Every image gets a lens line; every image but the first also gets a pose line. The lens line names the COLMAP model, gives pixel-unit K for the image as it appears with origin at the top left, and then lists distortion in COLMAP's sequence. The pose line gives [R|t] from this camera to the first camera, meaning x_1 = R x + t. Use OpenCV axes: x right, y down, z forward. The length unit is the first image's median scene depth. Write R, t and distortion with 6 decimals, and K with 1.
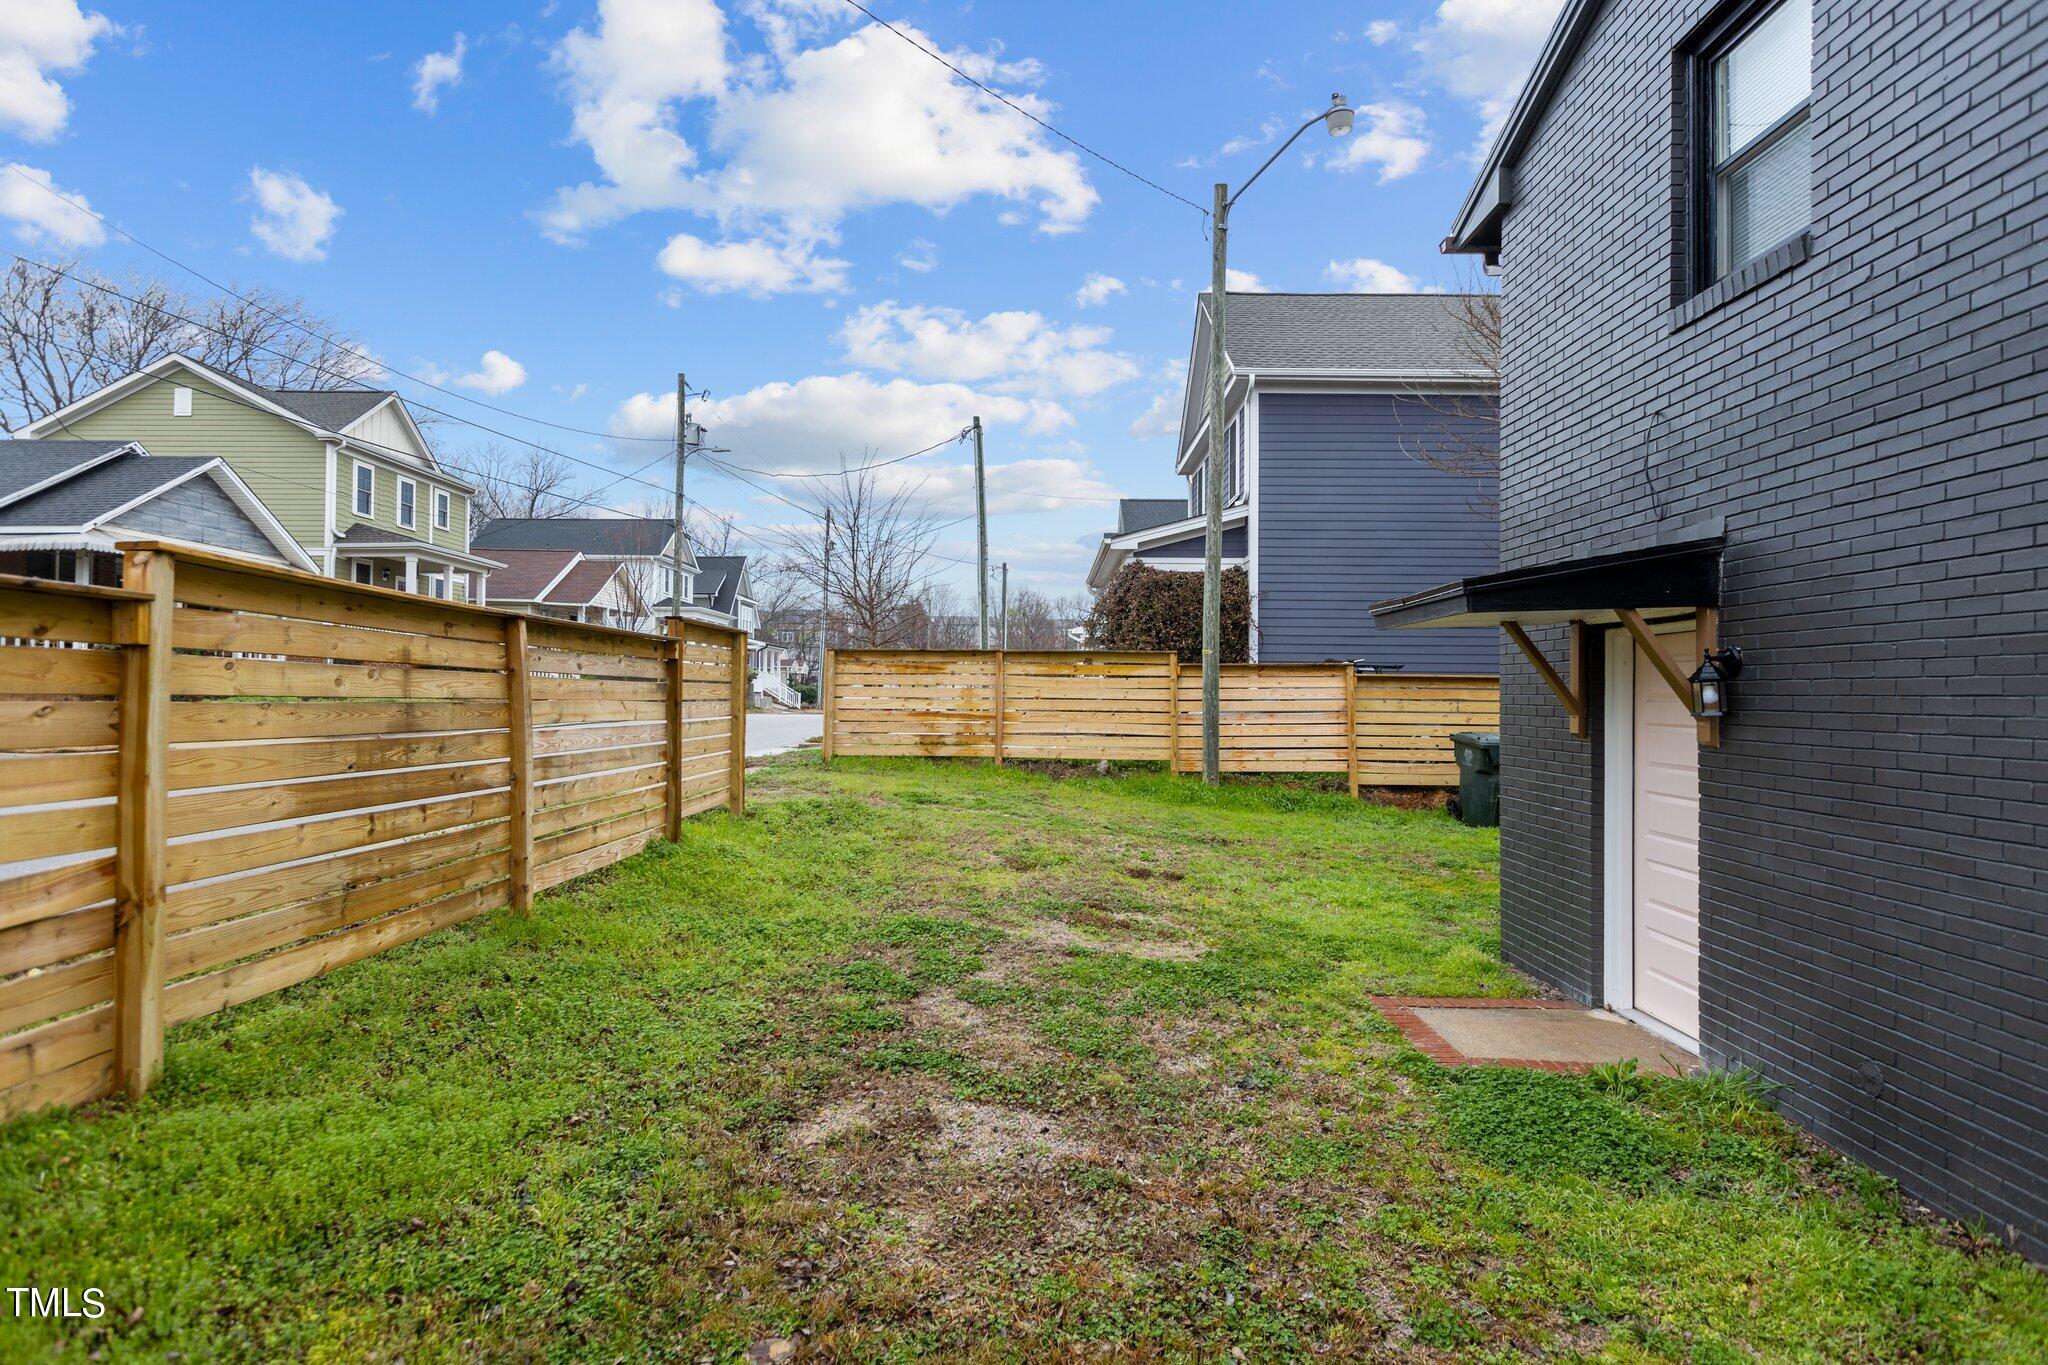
lens RADIAL K [[1095.1, 0, 1024.0], [0, 1095.1, 682.5], [0, 0, 1]] dist [-0.000122, -0.000006]
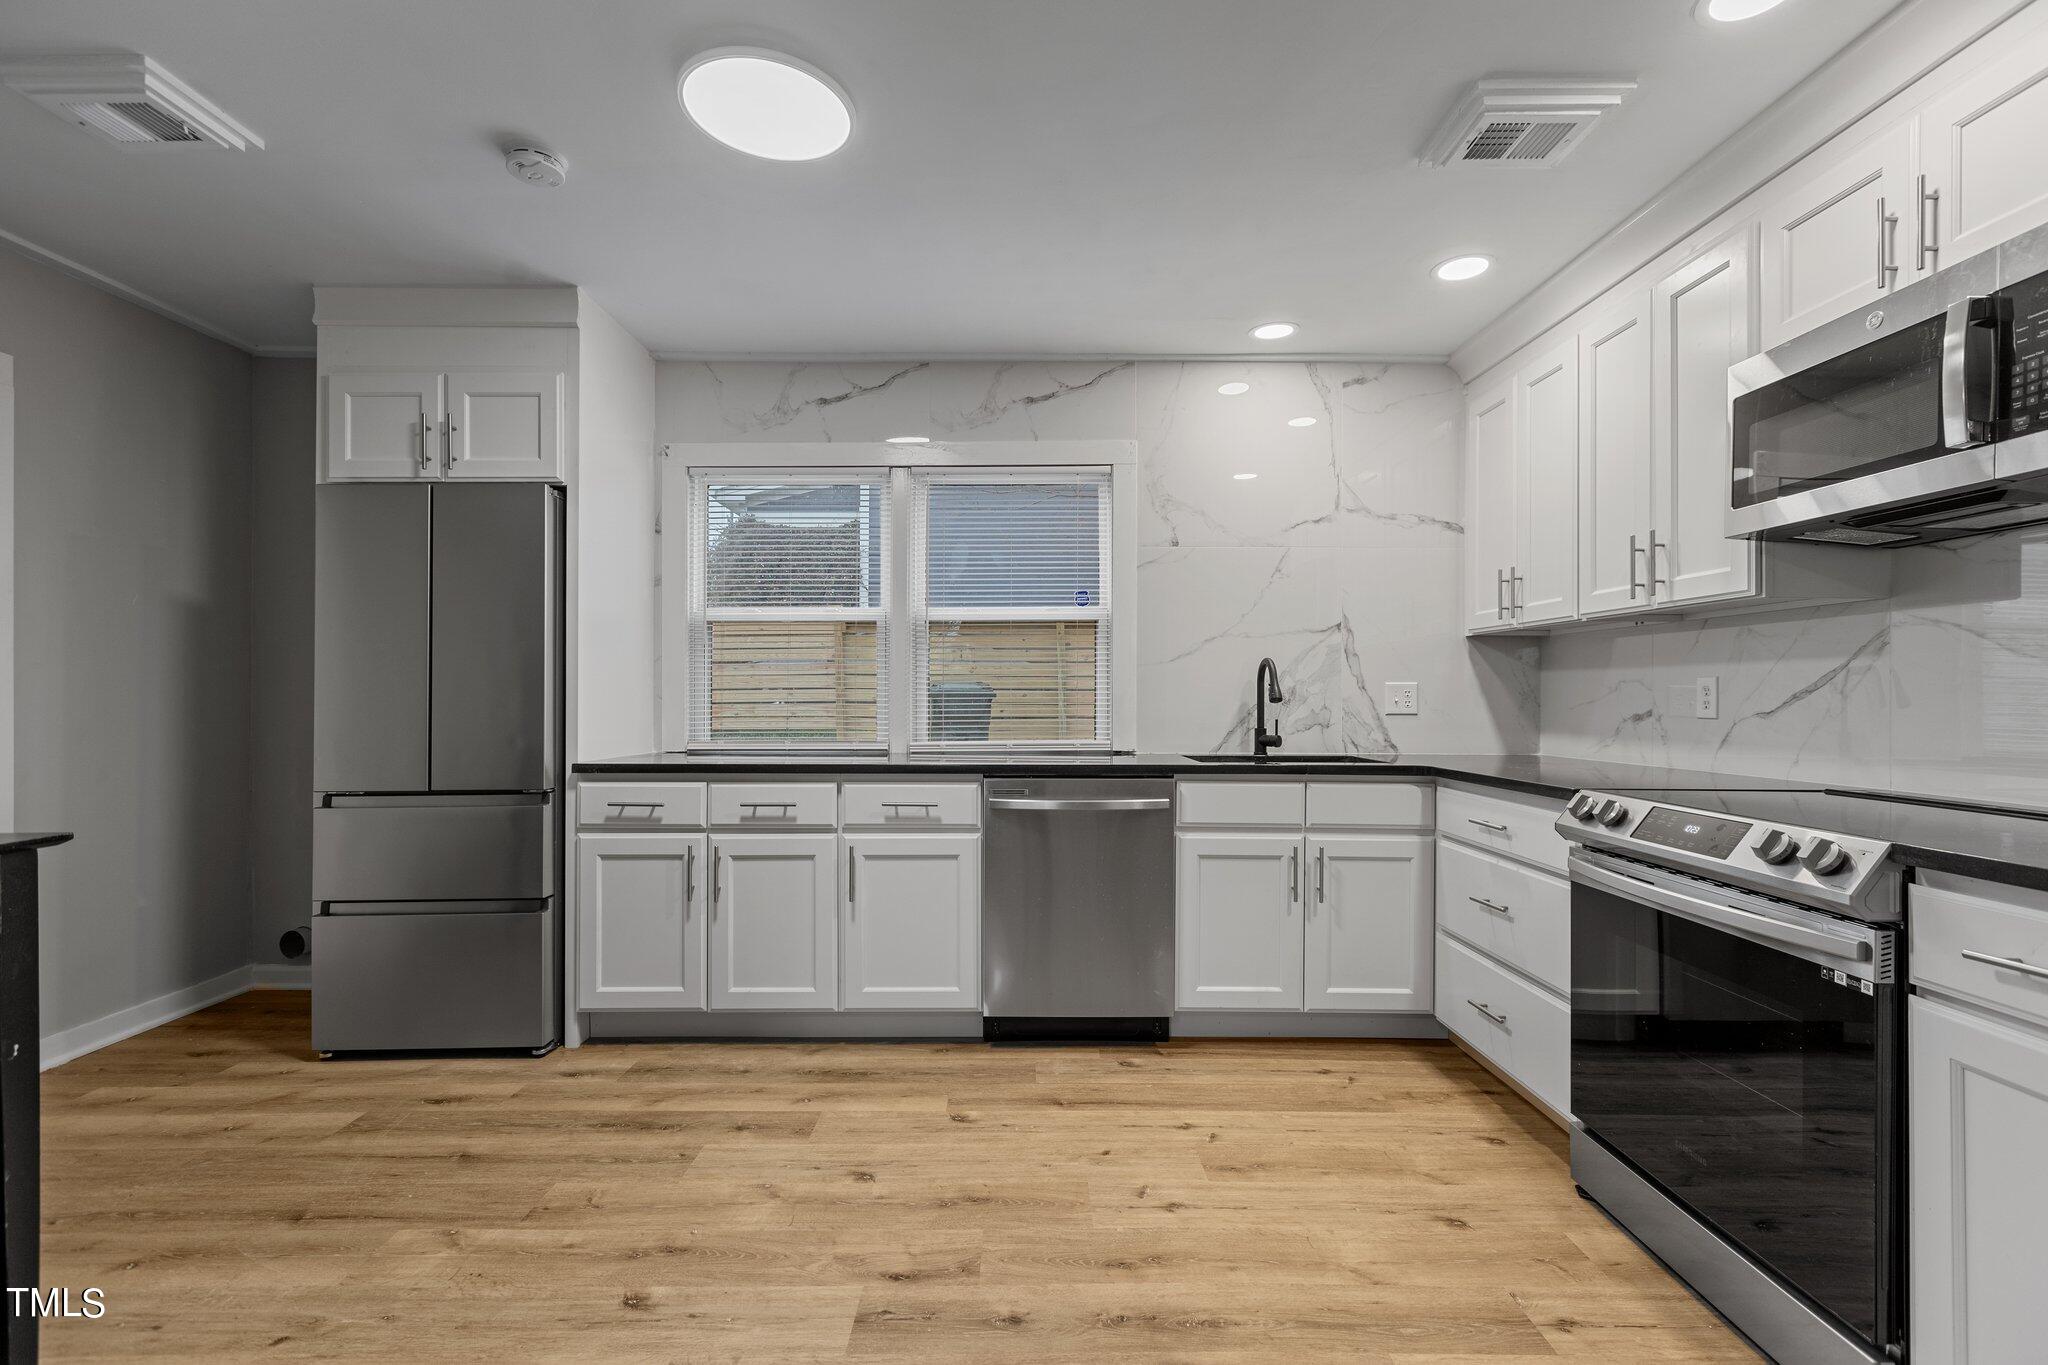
lens RADIAL K [[928.8, 0, 1014.3], [0, 928.8, 674.2], [0, 0, 1]] dist [0.002026, 0.000478]
pose [[0.999996, -0.001175, -0.002386, 0.437439], [0.001154, 0.999962, -0.008603, 0.043878], [0.002396, 0.008600, 0.999960, 0.260105]]
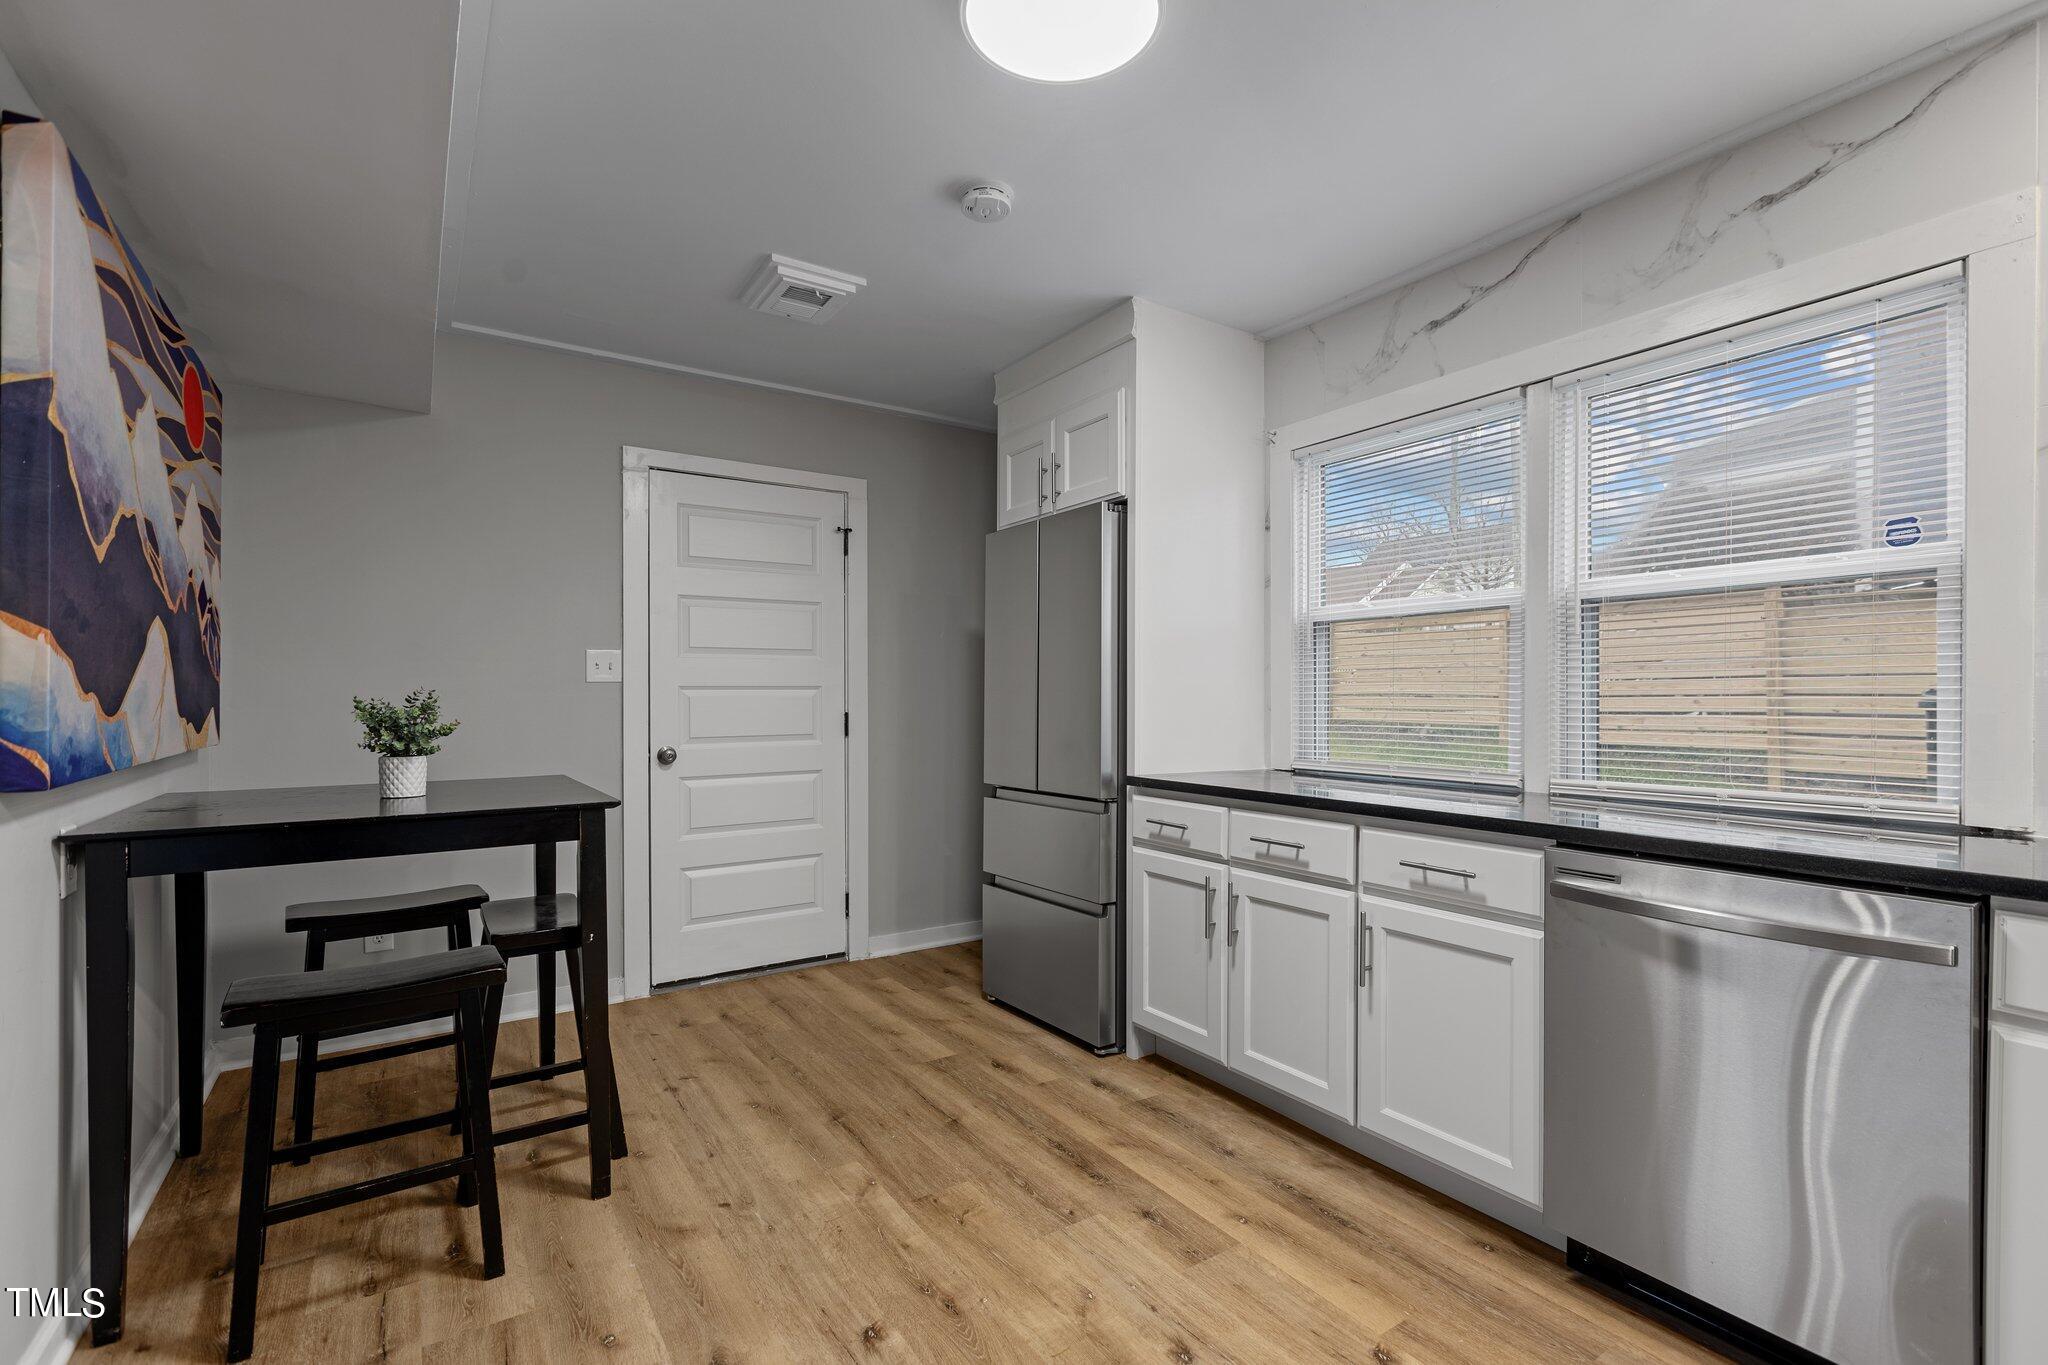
lens RADIAL K [[917.0, 0, 1031.2], [0, 917.0, 688.8], [0, 0, 1]] dist [0.003196, 0.000186]
pose [[0.549341, -0.007847, -0.835561, 0.505838], [0.009546, 0.999950, -0.003115, 0.042851], [0.835544, -0.006265, 0.549388, 0.346381]]
